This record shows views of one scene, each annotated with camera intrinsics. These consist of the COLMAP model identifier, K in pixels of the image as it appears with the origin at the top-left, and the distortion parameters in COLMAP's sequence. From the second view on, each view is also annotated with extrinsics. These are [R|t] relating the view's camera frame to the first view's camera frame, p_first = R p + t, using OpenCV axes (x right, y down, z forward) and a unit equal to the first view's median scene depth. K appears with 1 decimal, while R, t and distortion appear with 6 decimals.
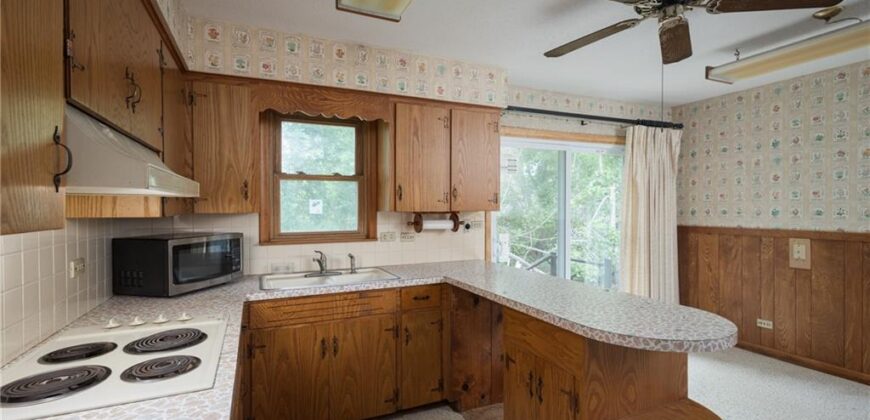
lens RADIAL K [[399.7, 0, 433.6], [0, 399.7, 210.6], [0, 0, 1]] dist [0.008177, -0.003479]
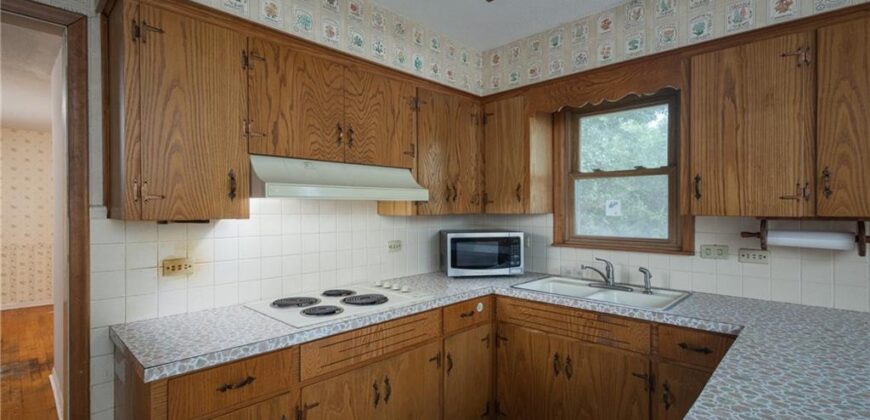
lens RADIAL K [[399.7, 0, 432.7], [0, 399.7, 211.5], [0, 0, 1]] dist [0.008177, -0.003479]
pose [[0.370396, 0.010838, -0.928811, 0.381266], [-0.005799, 0.999939, 0.009355, -0.007828], [0.928856, 0.001921, 0.370436, 0.330692]]
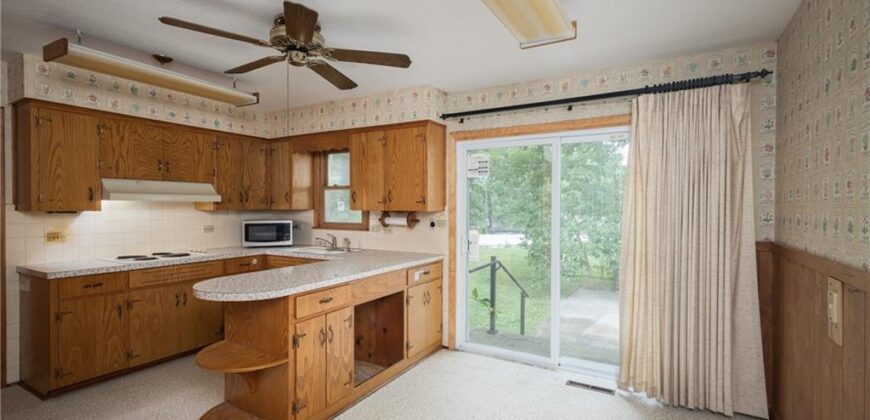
lens RADIAL K [[399.7, 0, 435.2], [0, 399.7, 211.6], [0, 0, 1]] dist [0.008177, -0.003479]
pose [[0.583855, 0.019645, -0.811620, 1.235068], [-0.013013, 0.999805, 0.014839, -0.018005], [0.811754, 0.001898, 0.583997, 0.404323]]
